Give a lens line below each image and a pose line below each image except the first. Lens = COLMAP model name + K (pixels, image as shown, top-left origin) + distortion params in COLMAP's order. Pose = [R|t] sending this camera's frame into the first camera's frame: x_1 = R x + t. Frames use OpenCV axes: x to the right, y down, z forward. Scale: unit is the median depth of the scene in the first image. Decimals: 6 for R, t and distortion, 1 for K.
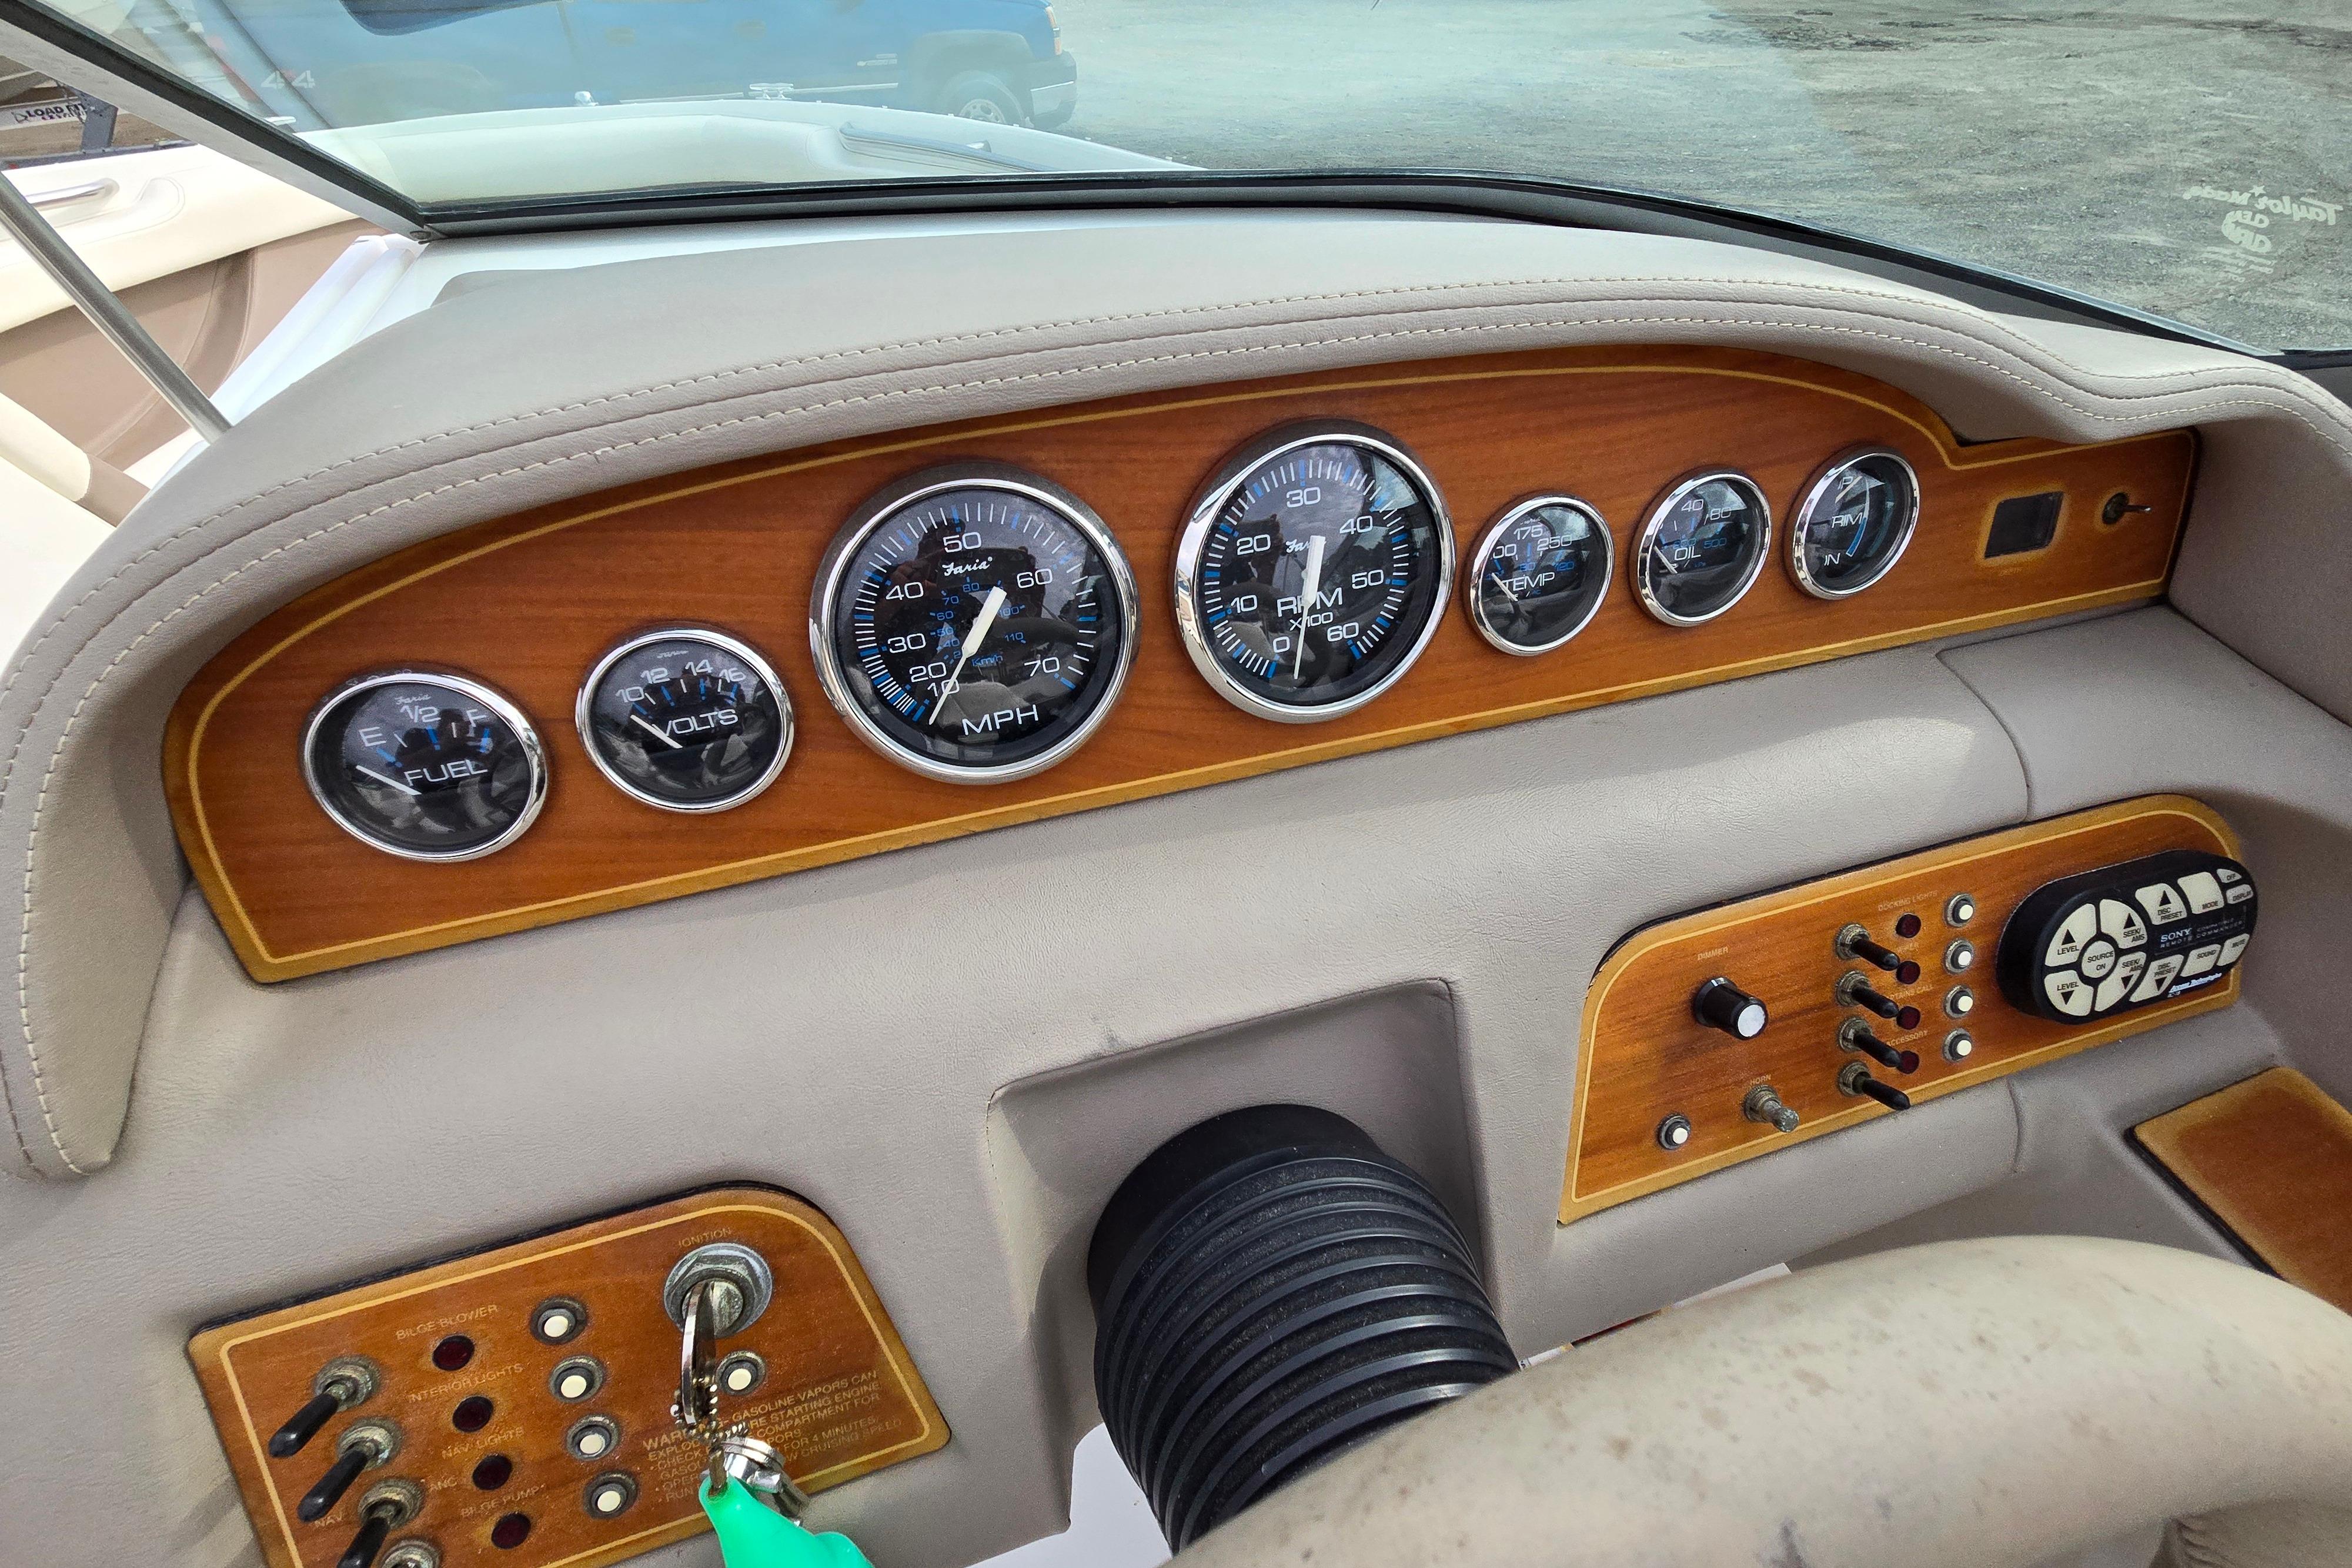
lens RADIAL K [[963.2, 0, 1177.0], [0, 963.2, 778.3], [0, 0, 1]] dist [0.006509, 0.000010]
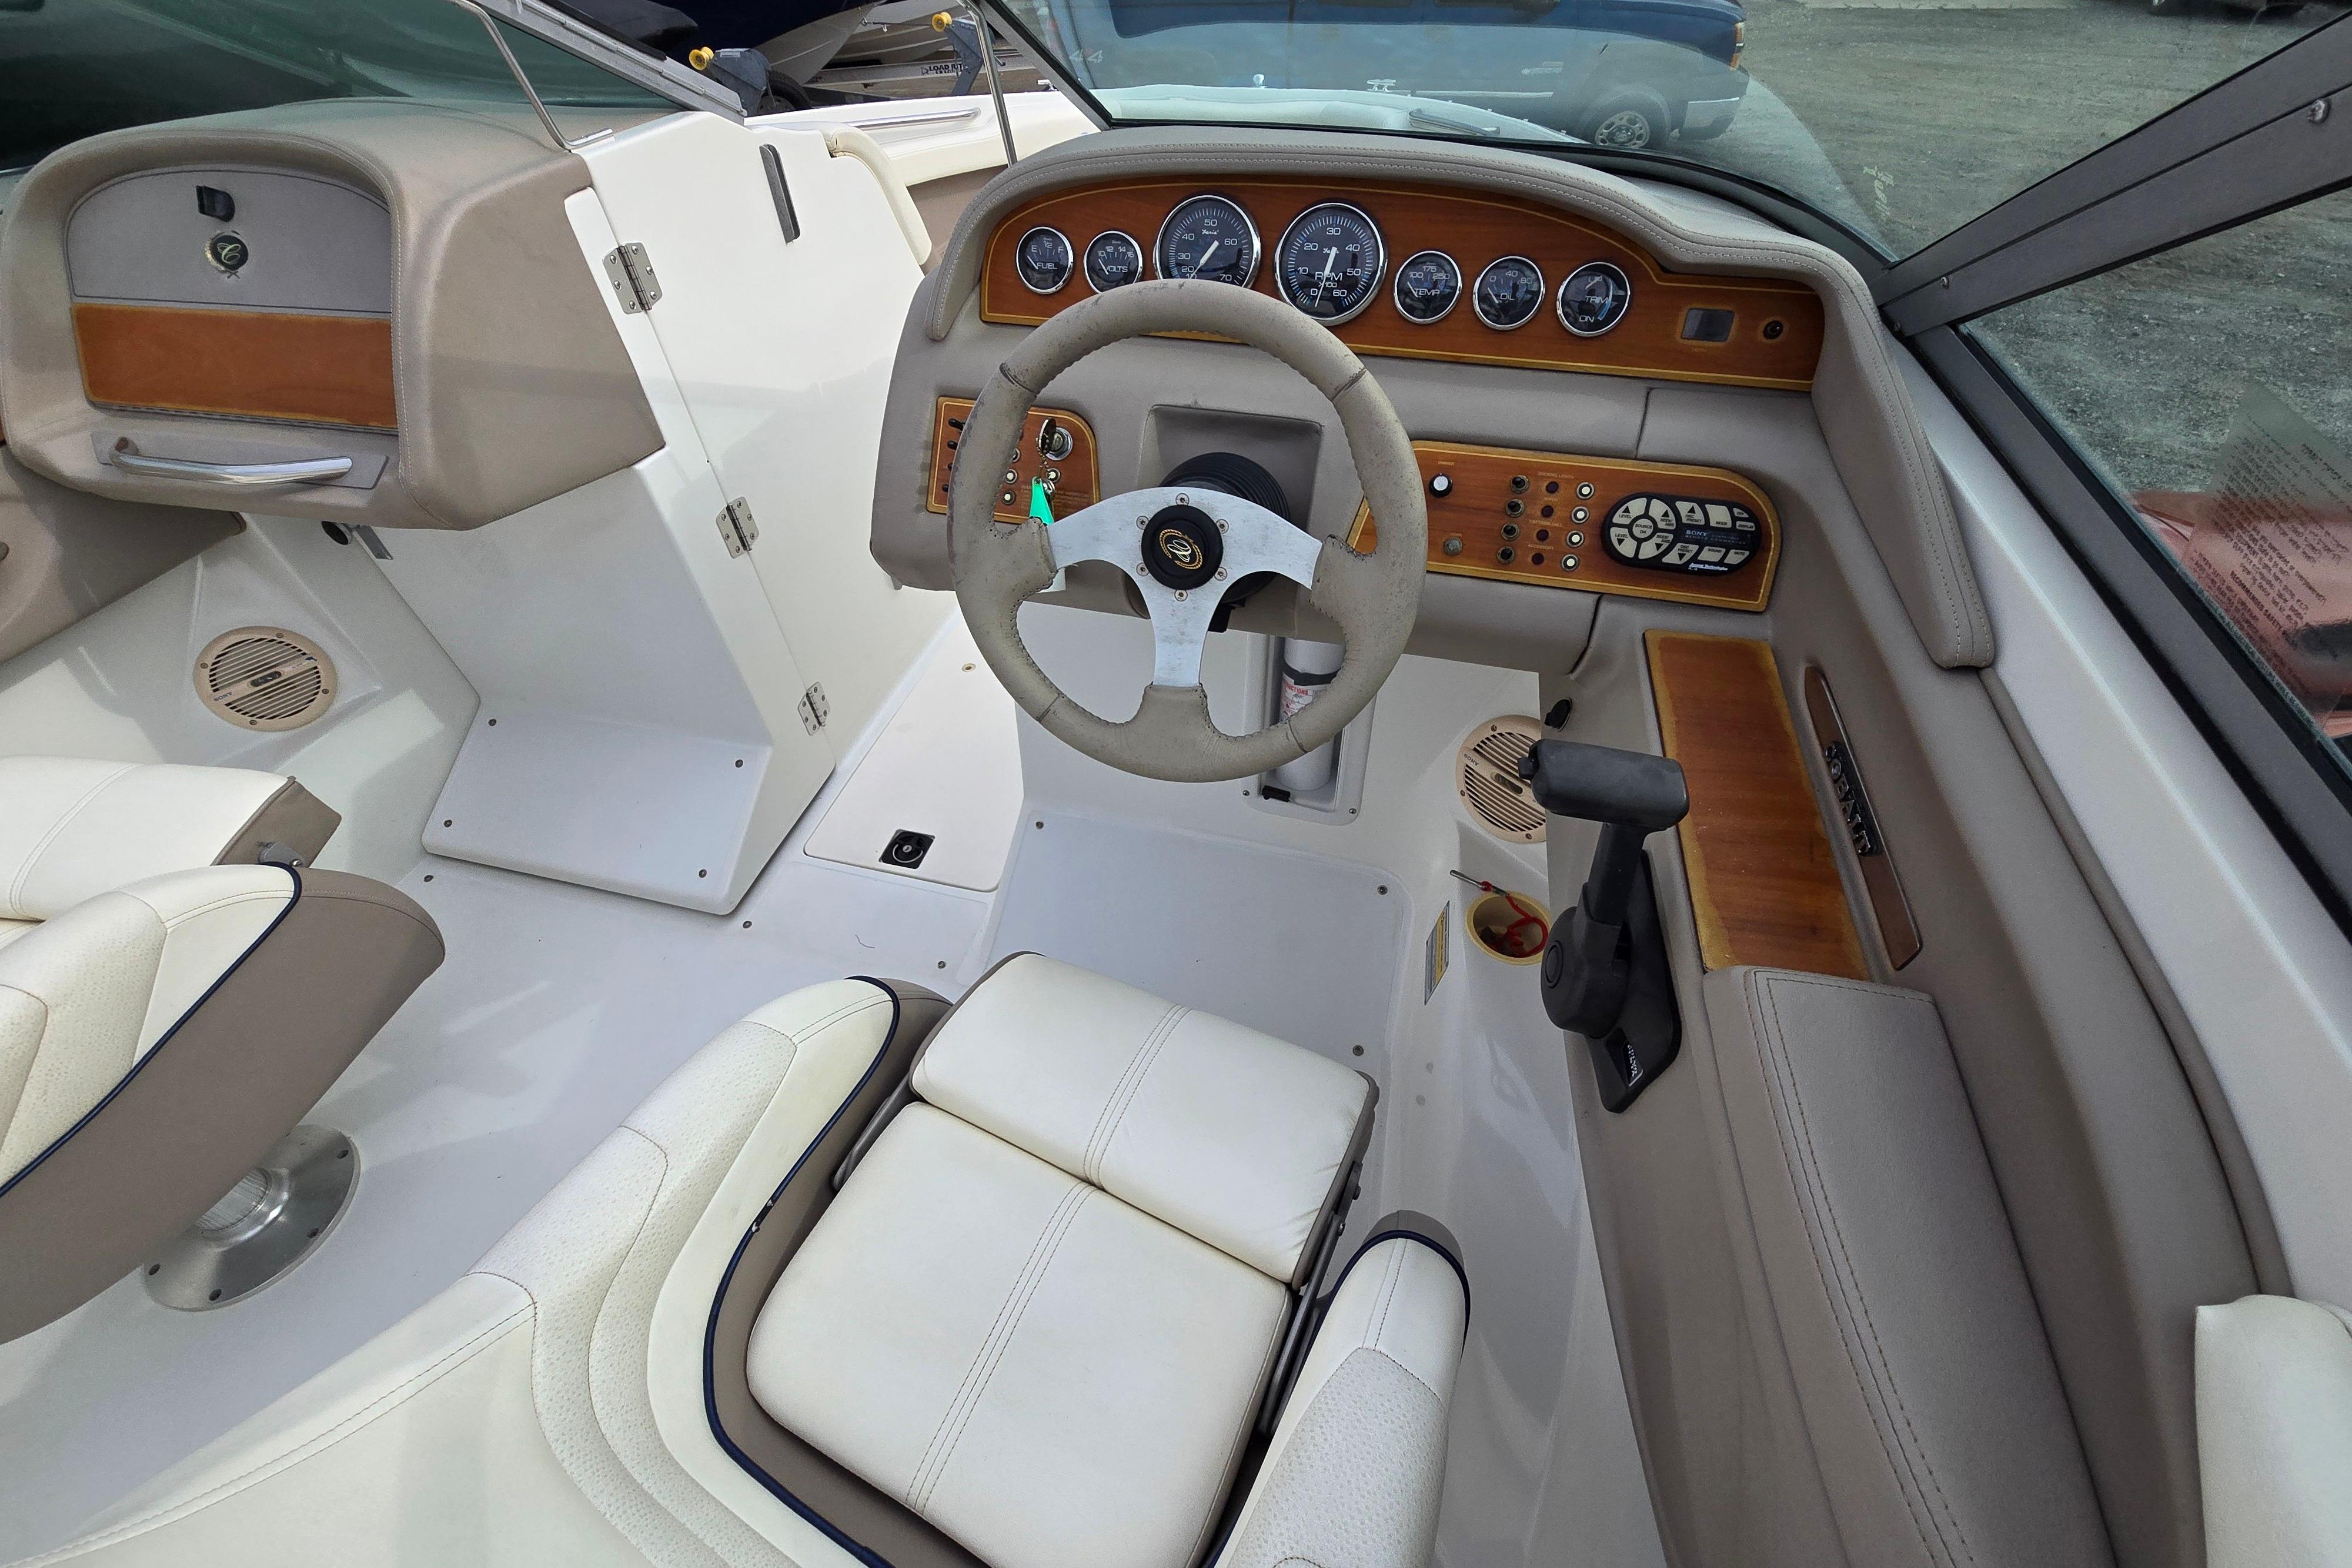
lens RADIAL K [[966.6, 0, 1174.5], [0, 966.6, 769.2], [0, 0, 1]] dist [0.000350, -0.000548]
pose [[0.843366, 0.353724, -0.404490, 1.115063], [-0.356199, 0.931630, 0.072025, 0.861326], [0.402312, 0.083335, 0.911702, -1.210420]]
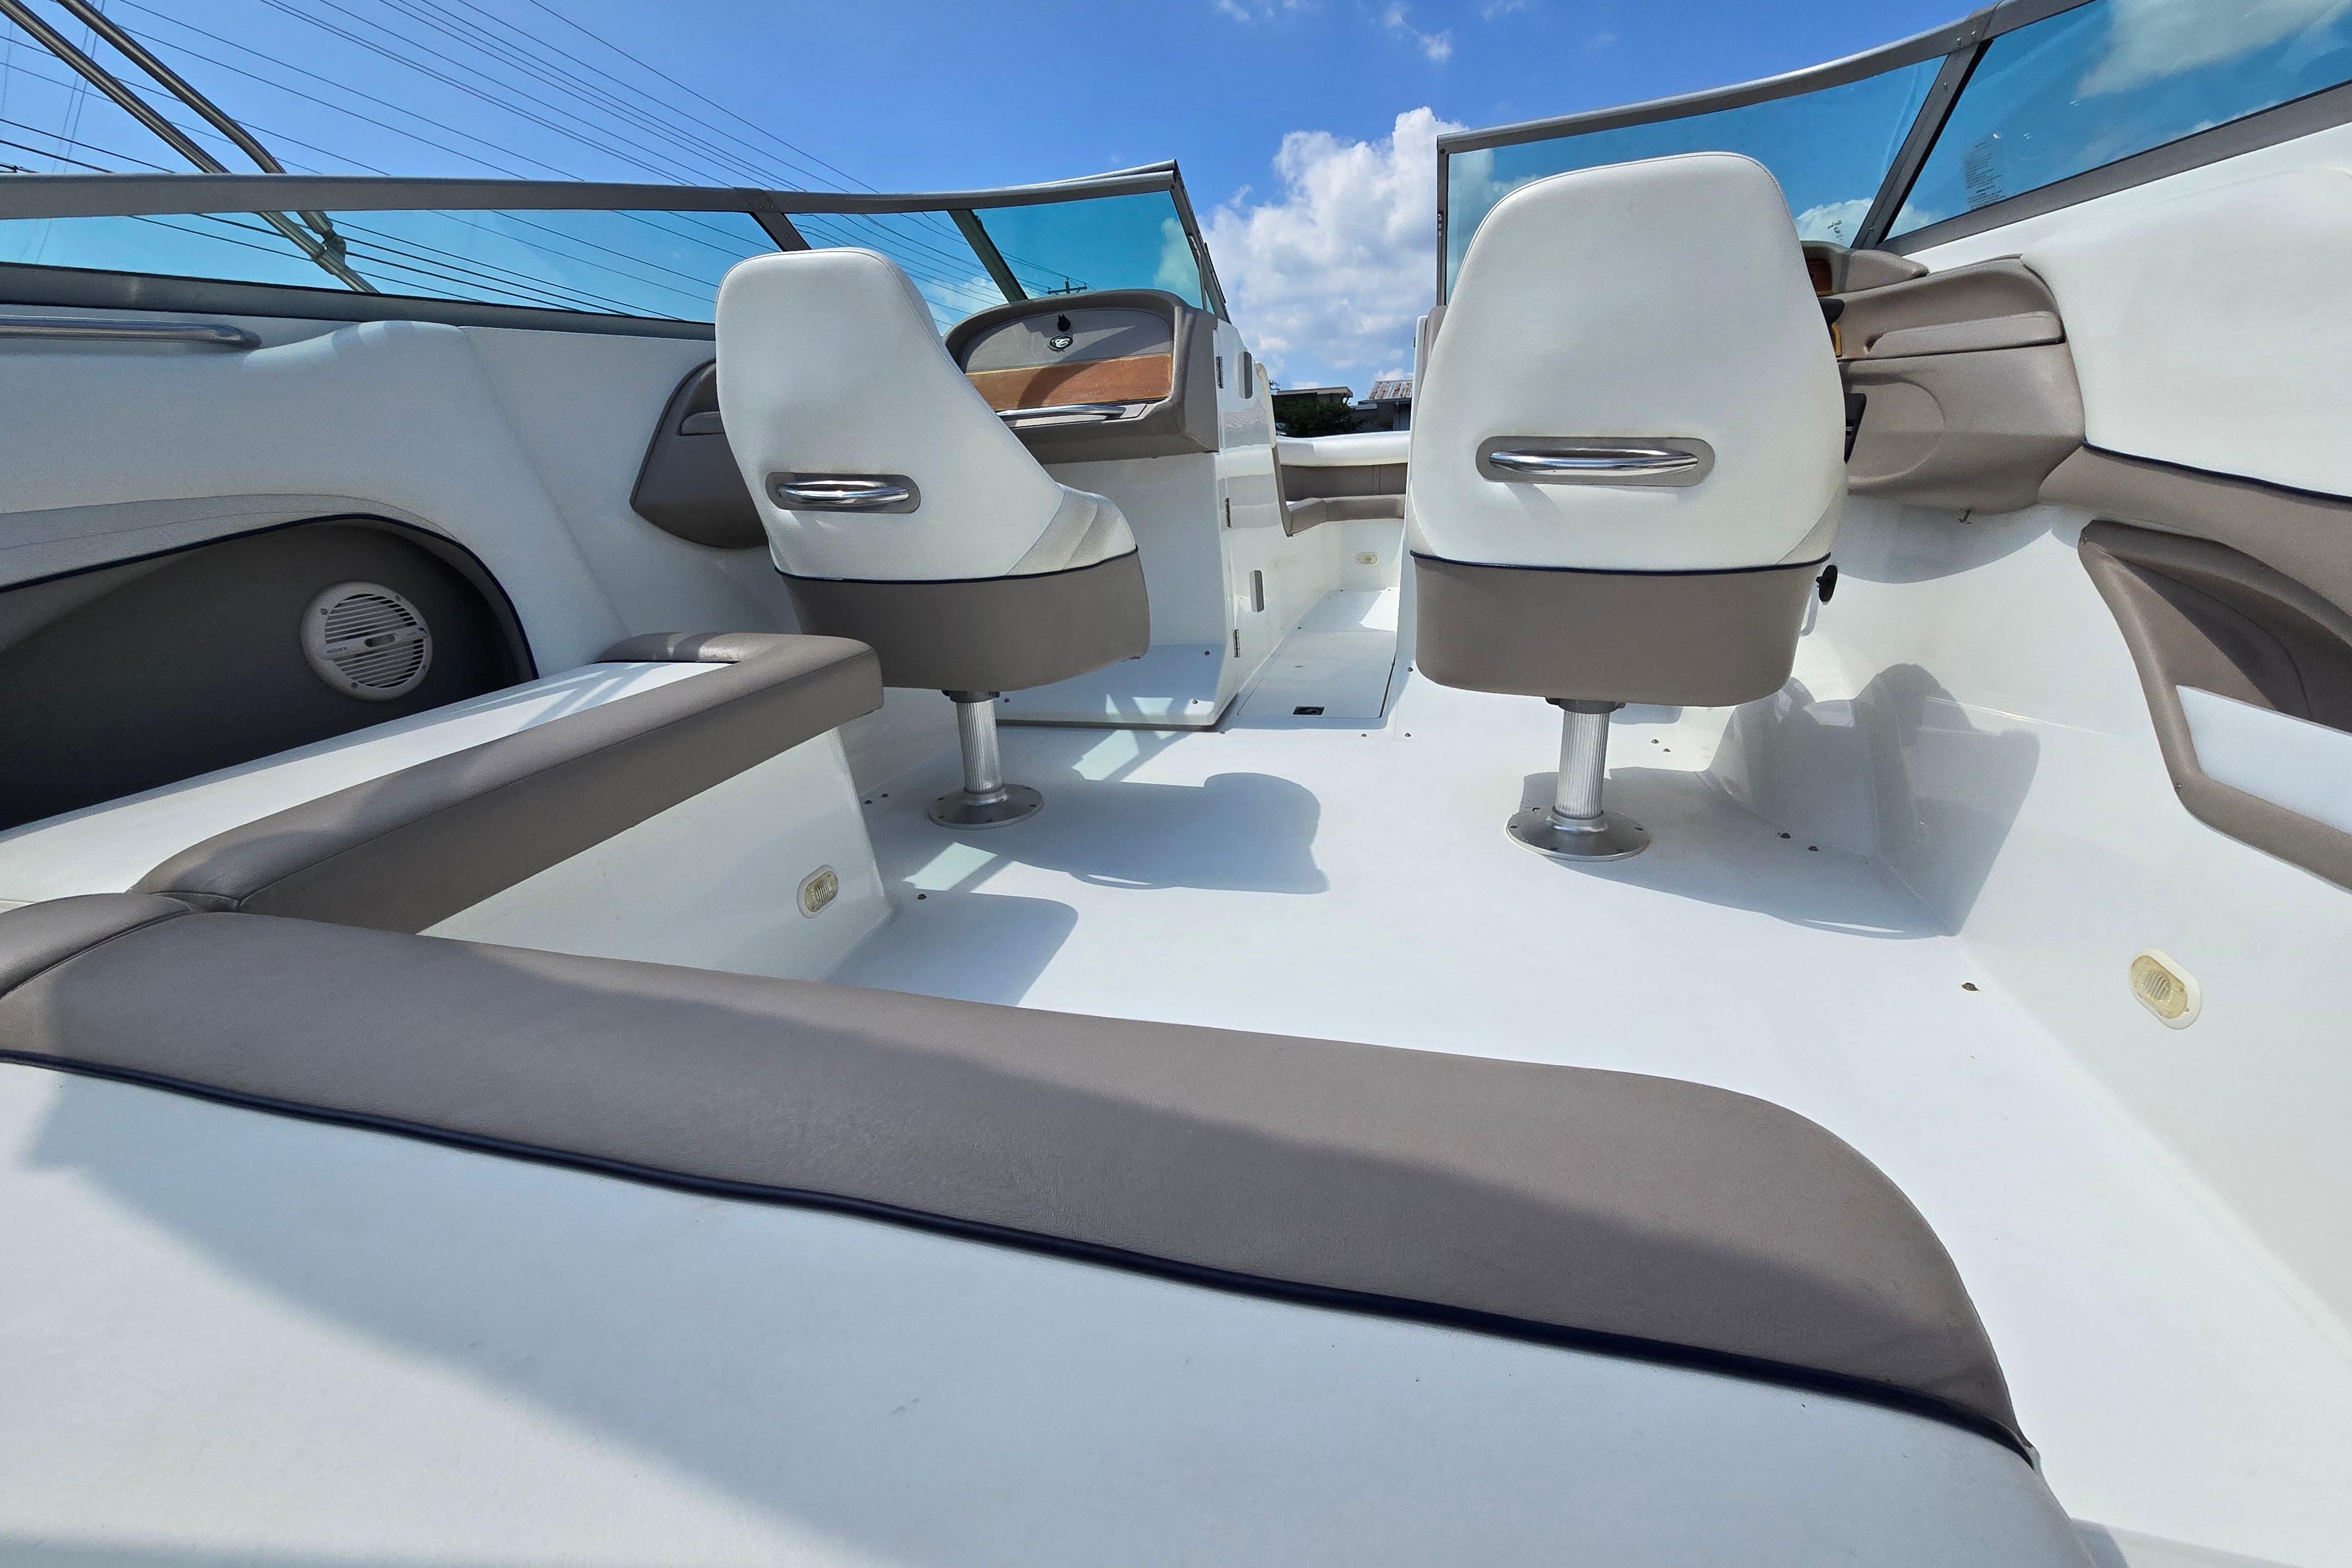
lens RADIAL K [[963.2, 0, 1171.0], [0, 963.2, 776.7], [0, 0, 1]] dist [0.003389, -0.000127]
pose [[0.847796, 0.135344, -0.512761, 1.146378], [-0.350086, 0.869103, -0.349429, 5.098179], [0.398349, 0.475755, 0.784204, -3.142129]]
